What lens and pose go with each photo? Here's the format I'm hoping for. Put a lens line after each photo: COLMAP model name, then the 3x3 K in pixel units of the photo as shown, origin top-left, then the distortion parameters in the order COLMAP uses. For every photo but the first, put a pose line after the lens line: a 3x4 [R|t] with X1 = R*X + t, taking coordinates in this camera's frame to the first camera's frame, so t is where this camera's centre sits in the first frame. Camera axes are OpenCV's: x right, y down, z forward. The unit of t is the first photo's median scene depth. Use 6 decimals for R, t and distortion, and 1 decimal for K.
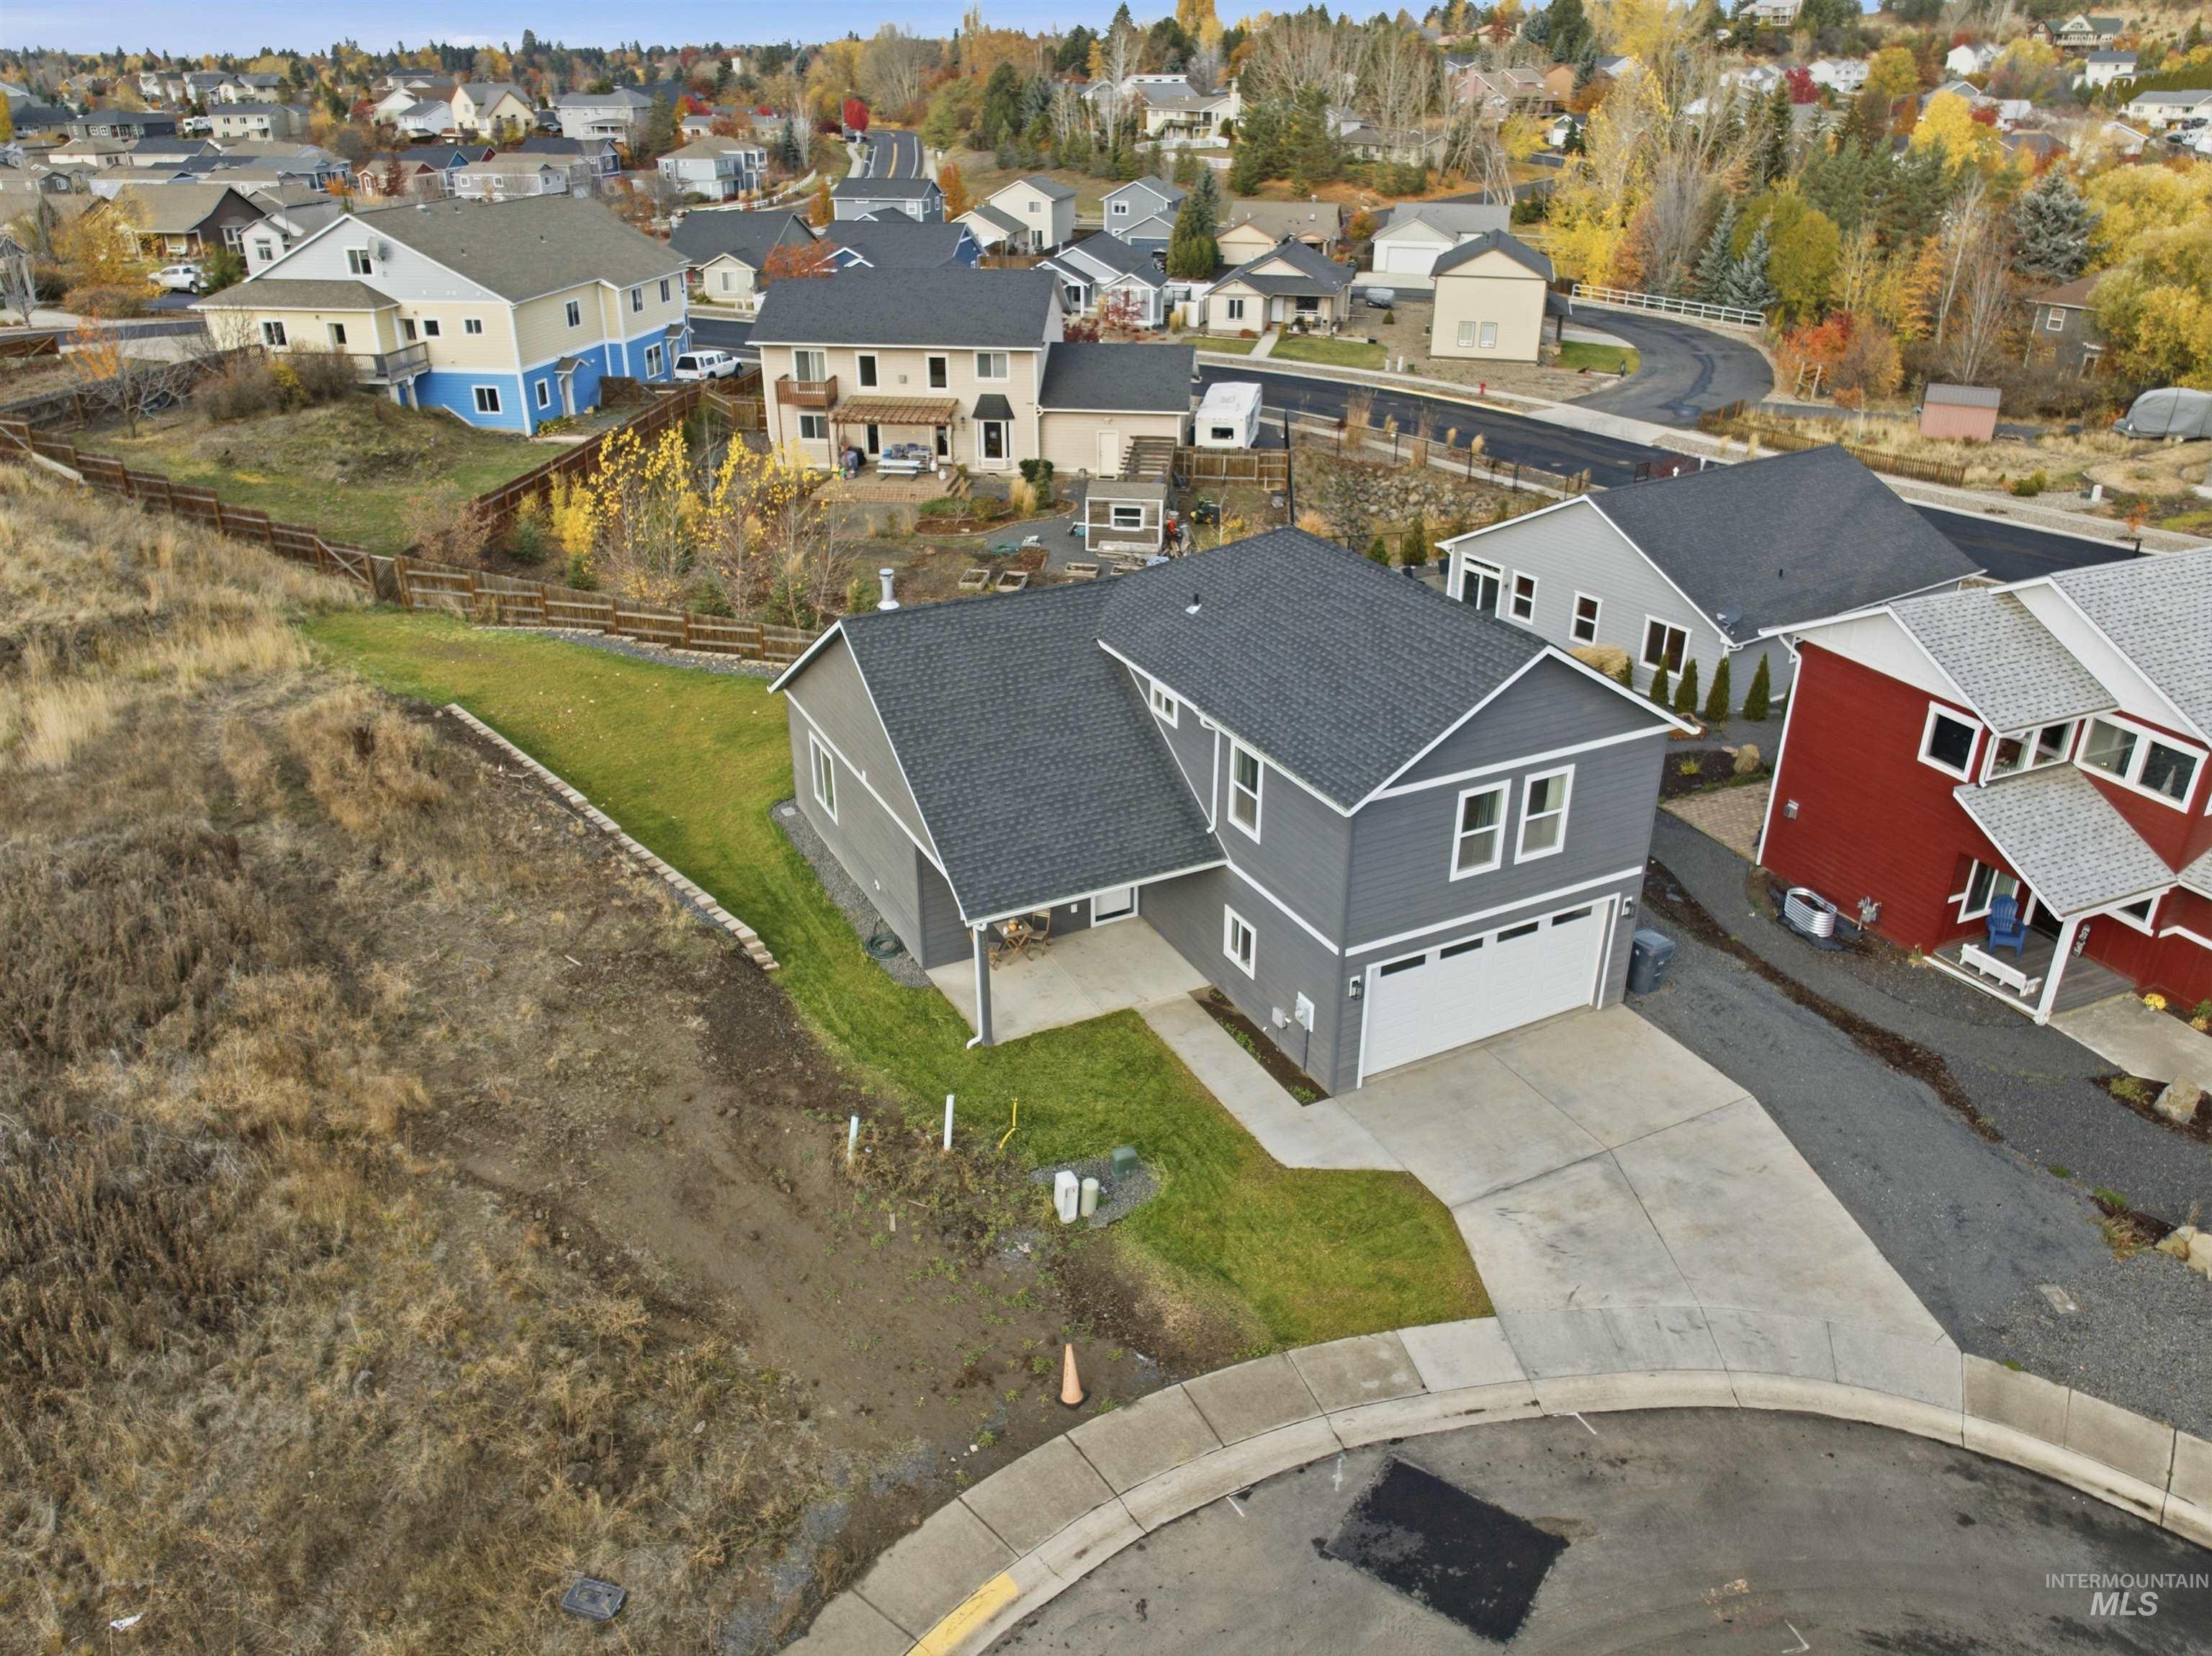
lens RADIAL K [[1572.4, 0, 1115.9], [0, 1572.4, 825.3], [0, 0, 1]] dist [-0.042005, 0.003872]
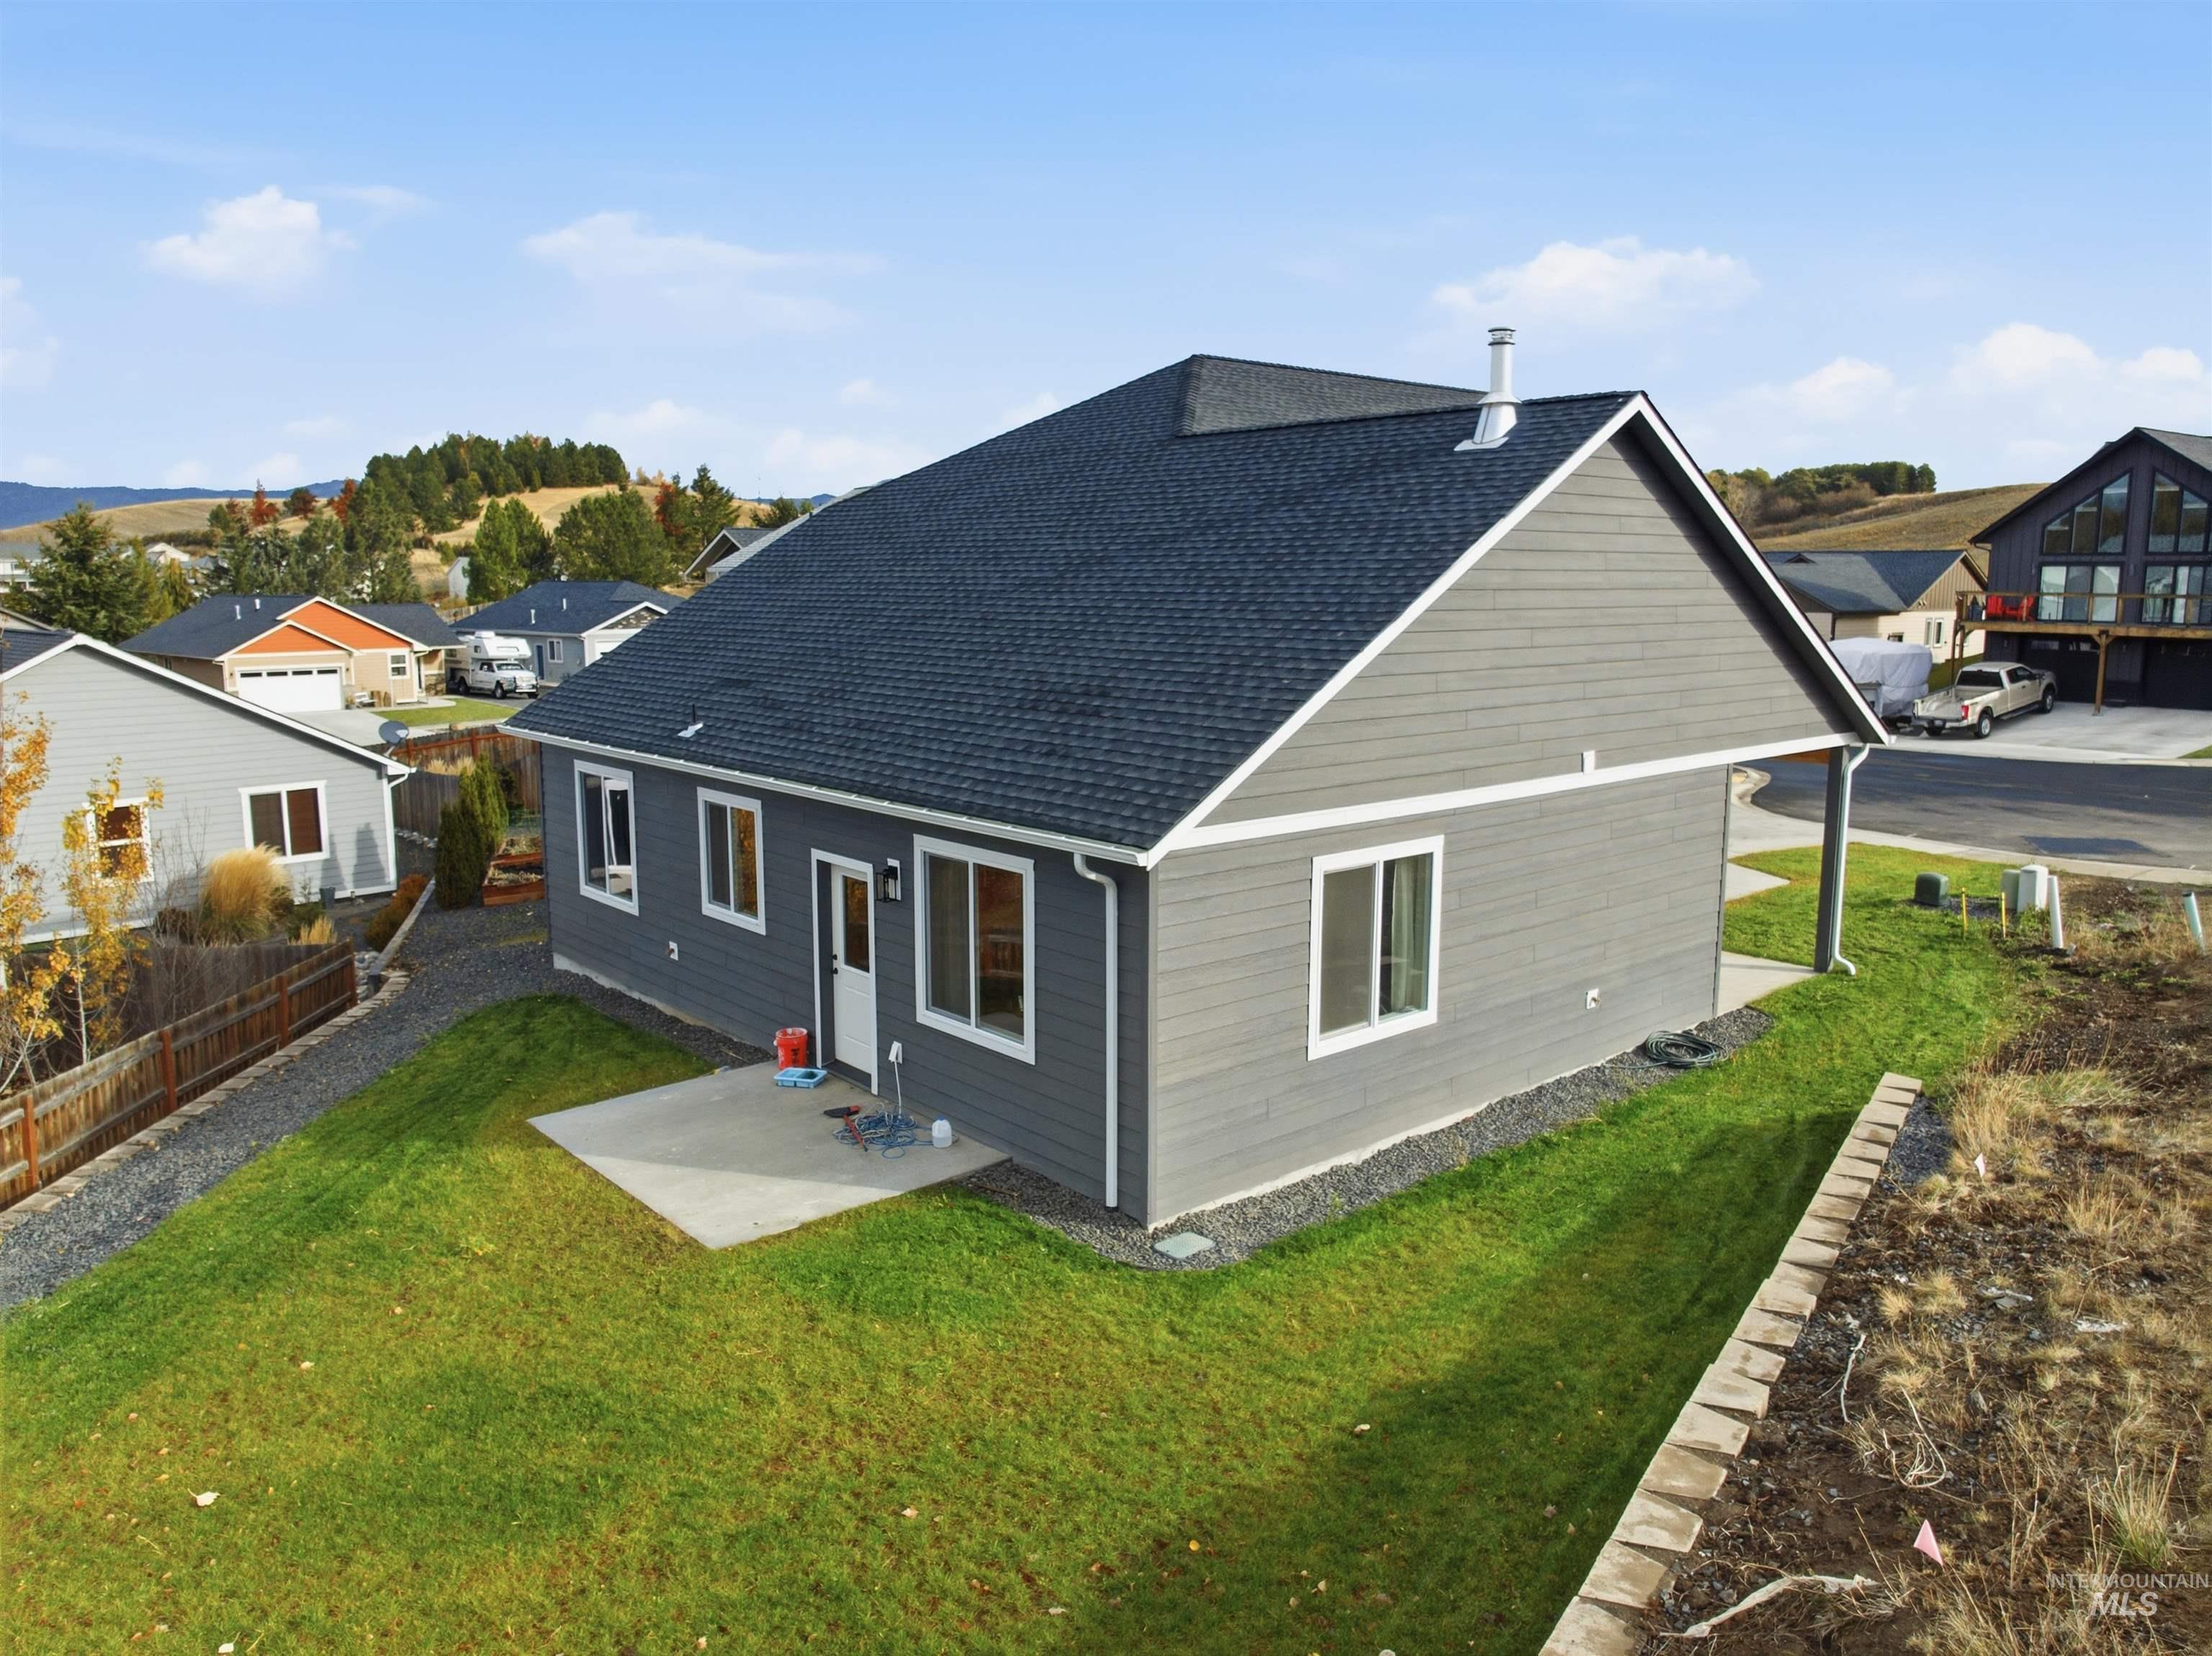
lens RADIAL K [[1572.4, 0, 1100.0], [0, 1572.4, 830.9], [0, 0, 1]] dist [-0.042005, 0.003872]
pose [[-0.248967, -0.161265, 0.954992, -0.654395], [0.430448, 0.864877, 0.258266, -0.230866], [-0.867600, 0.475374, -0.145910, 1.378147]]
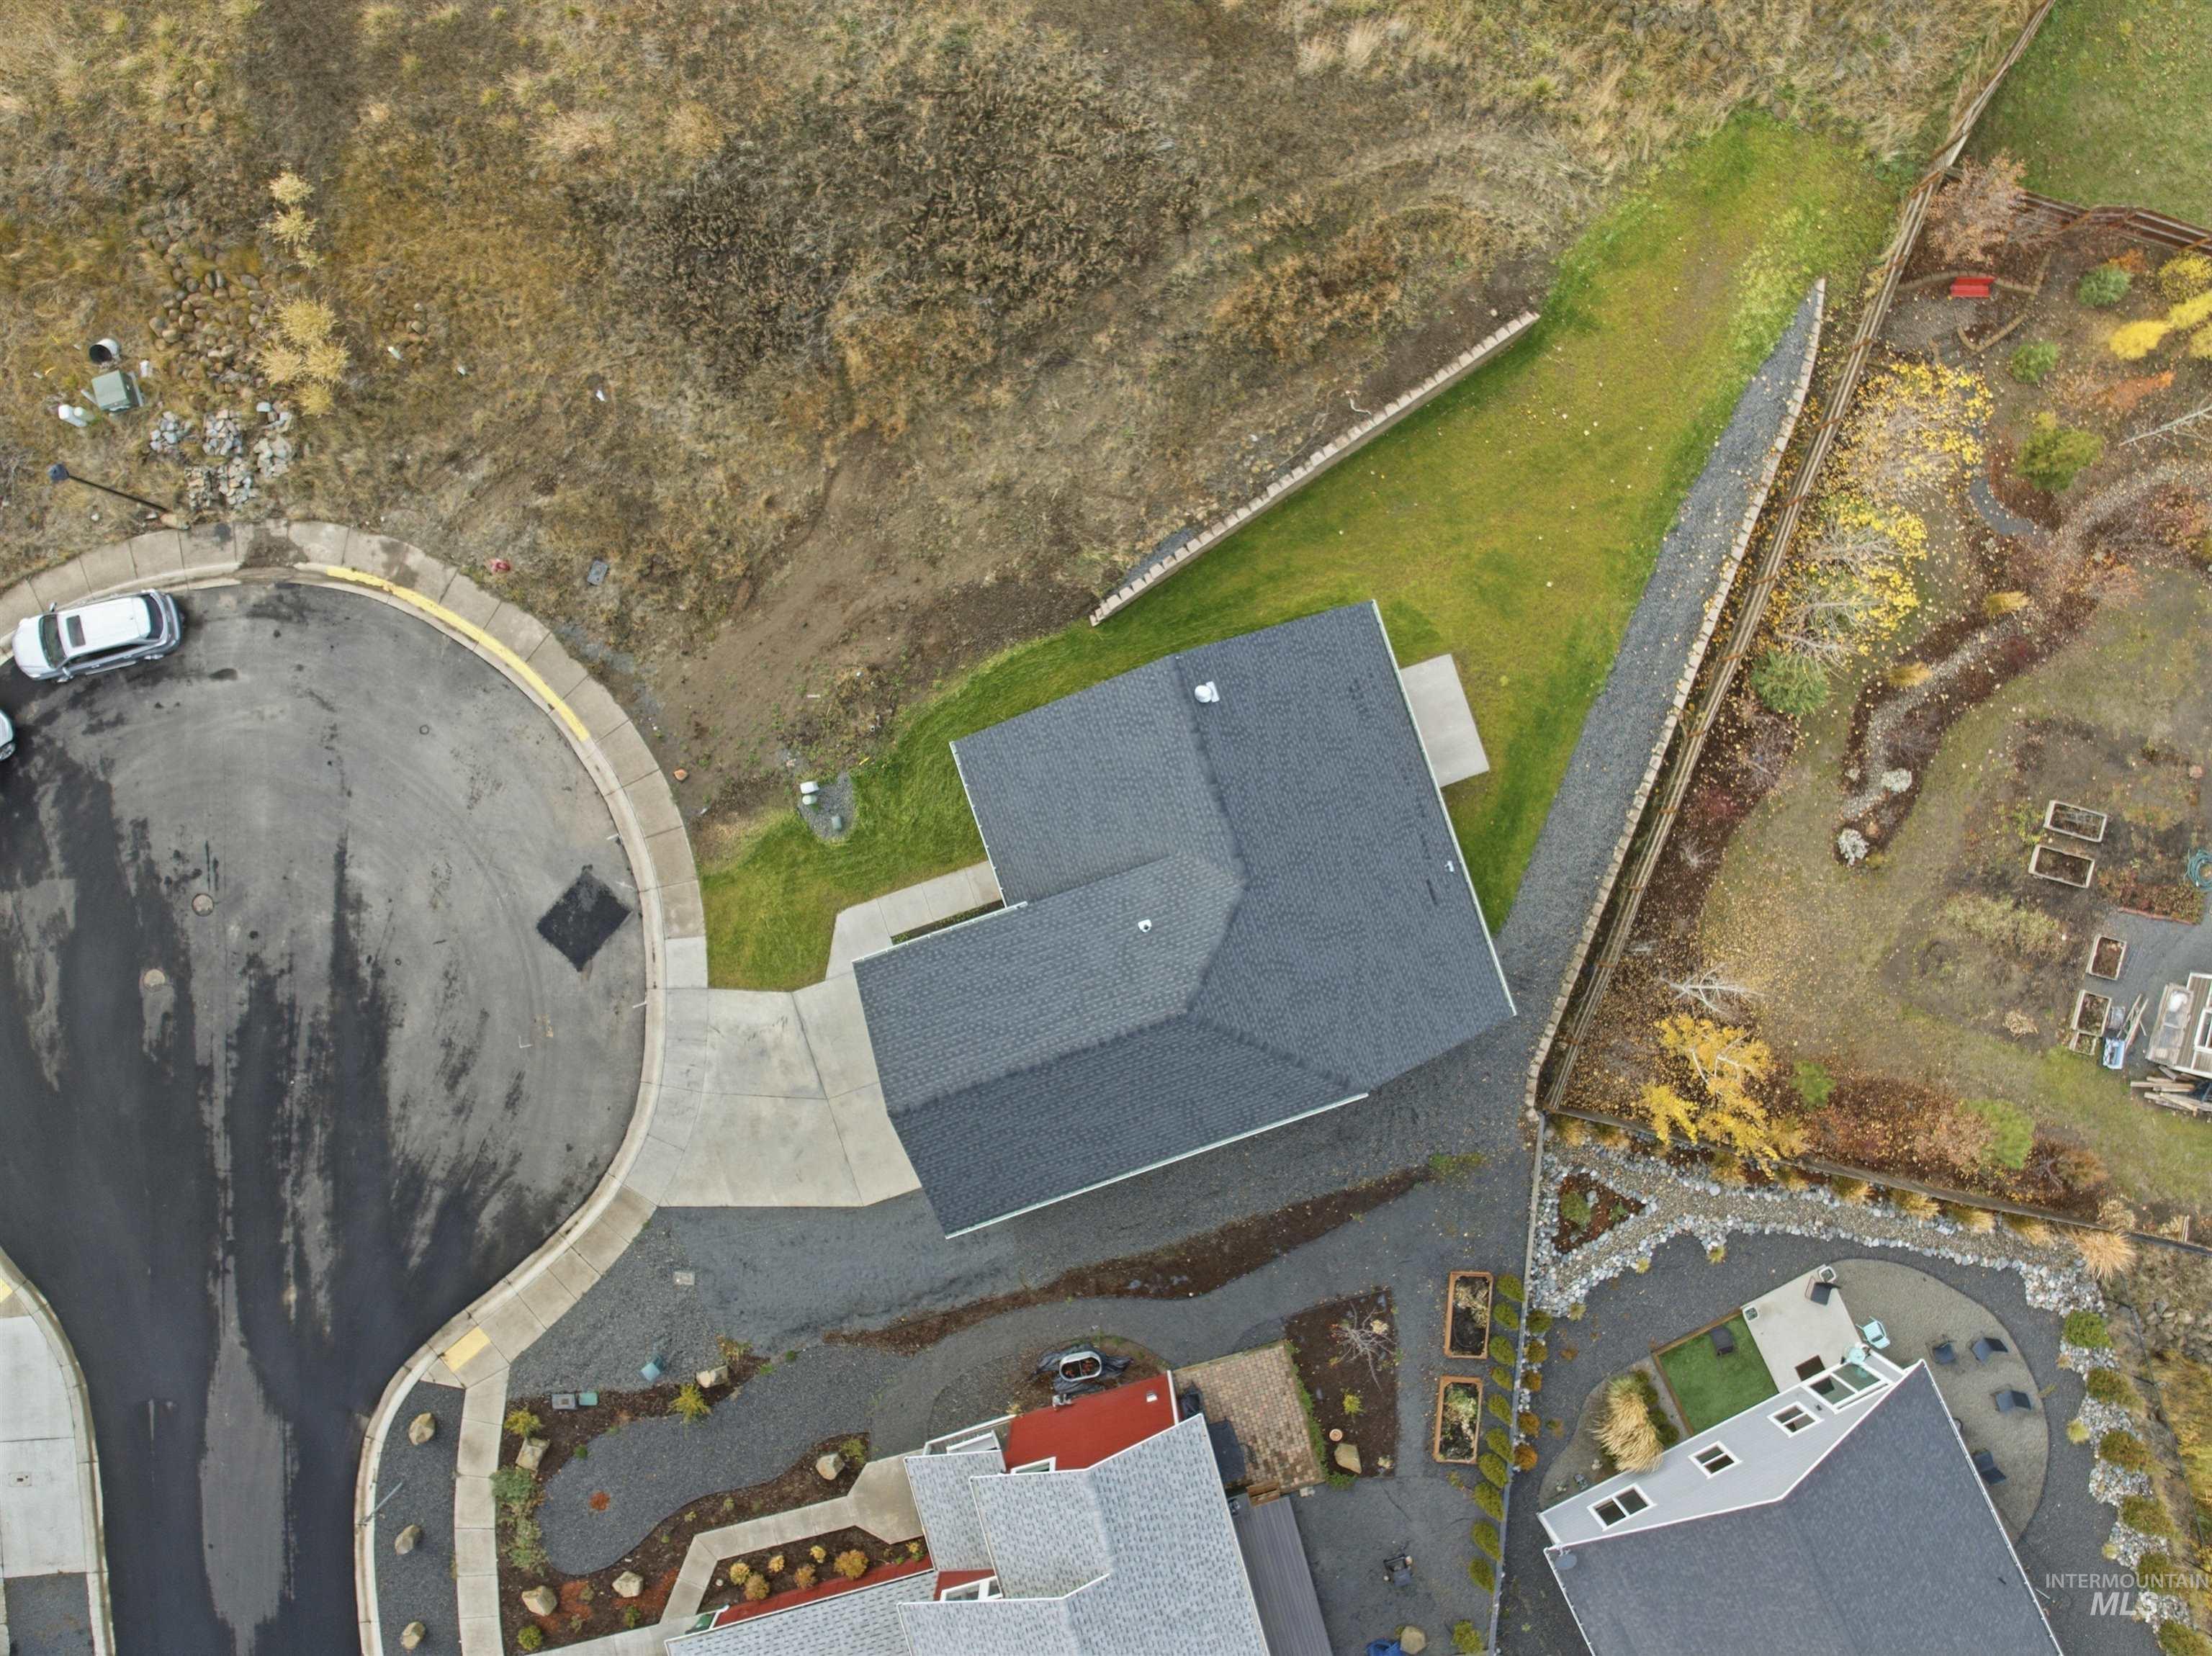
lens RADIAL K [[1572.4, 0, 1116.0], [0, 1572.4, 817.3], [0, 0, 1]] dist [-0.042005, 0.003872]
pose [[-0.143603, 0.989559, -0.012312, -0.022024], [-0.456575, -0.055209, 0.887970, -1.390384], [0.878019, 0.133136, 0.459736, 0.401234]]
